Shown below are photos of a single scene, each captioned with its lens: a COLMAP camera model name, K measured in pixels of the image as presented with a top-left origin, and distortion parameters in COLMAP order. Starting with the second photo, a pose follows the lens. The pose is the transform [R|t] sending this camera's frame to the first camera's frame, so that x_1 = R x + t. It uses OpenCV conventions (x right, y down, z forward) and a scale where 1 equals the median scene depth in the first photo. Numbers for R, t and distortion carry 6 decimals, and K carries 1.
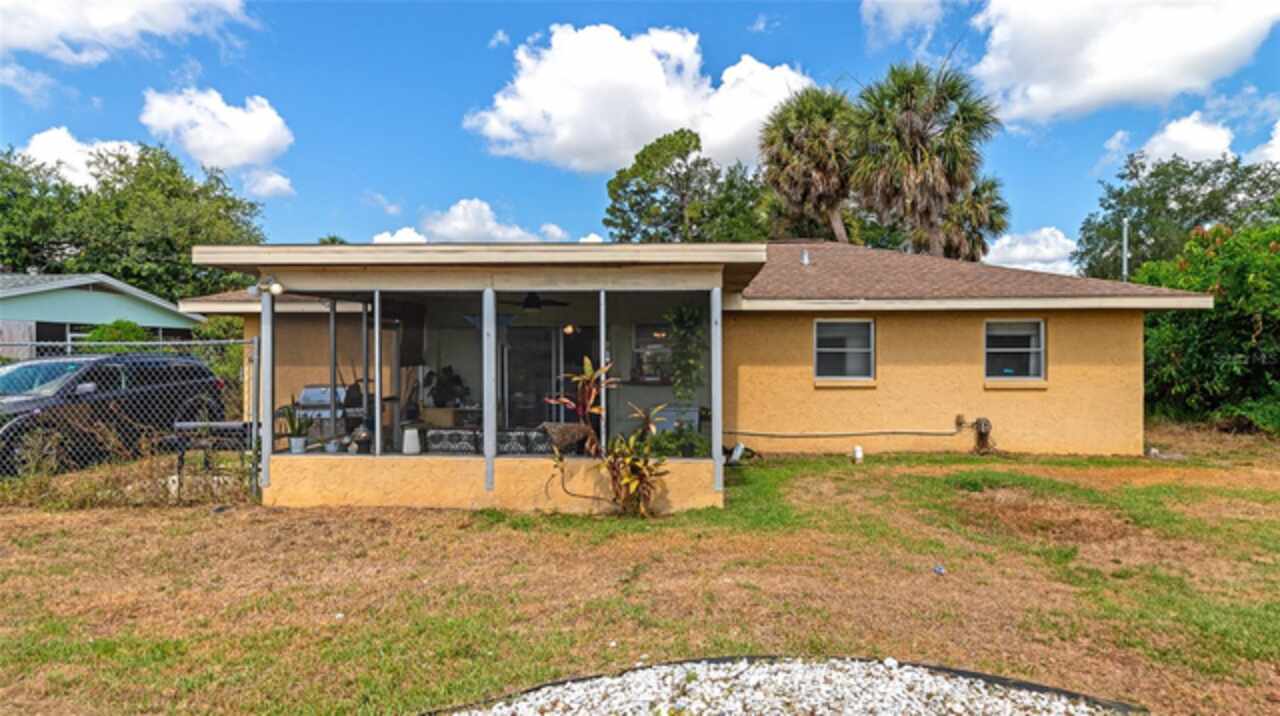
lens RADIAL K [[619.4, 0, 640.0], [0, 619.4, 358.0], [0, 0, 1]] dist [-0.002773, -0.000862]
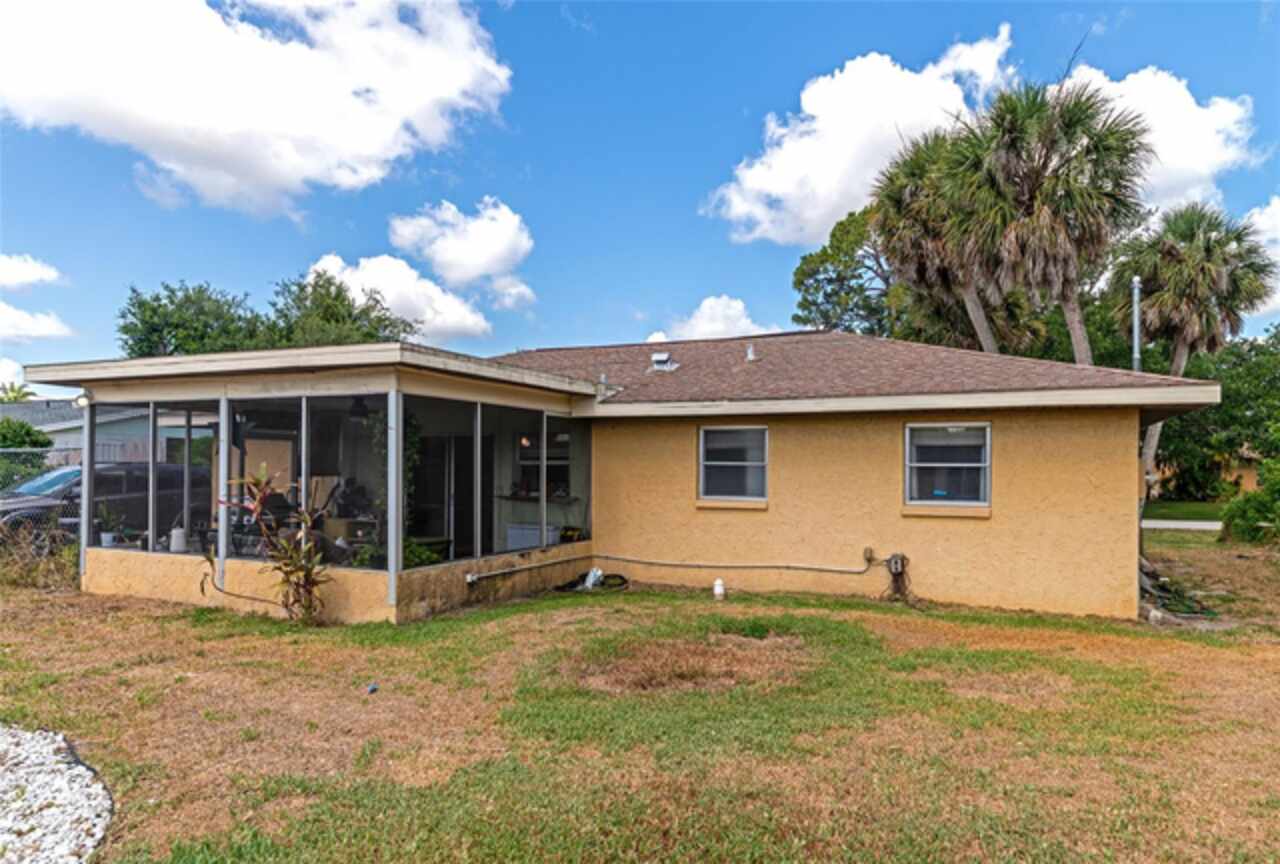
lens RADIAL K [[735.7, 0, 640.1], [0, 735.7, 467.7], [0, 0, 1]] dist [0.001968, -0.000399]
pose [[0.941766, 0.008603, -0.336160, 0.540778], [-0.015837, 0.999698, -0.018785, 0.013066], [0.335896, 0.023015, 0.941618, 0.039396]]
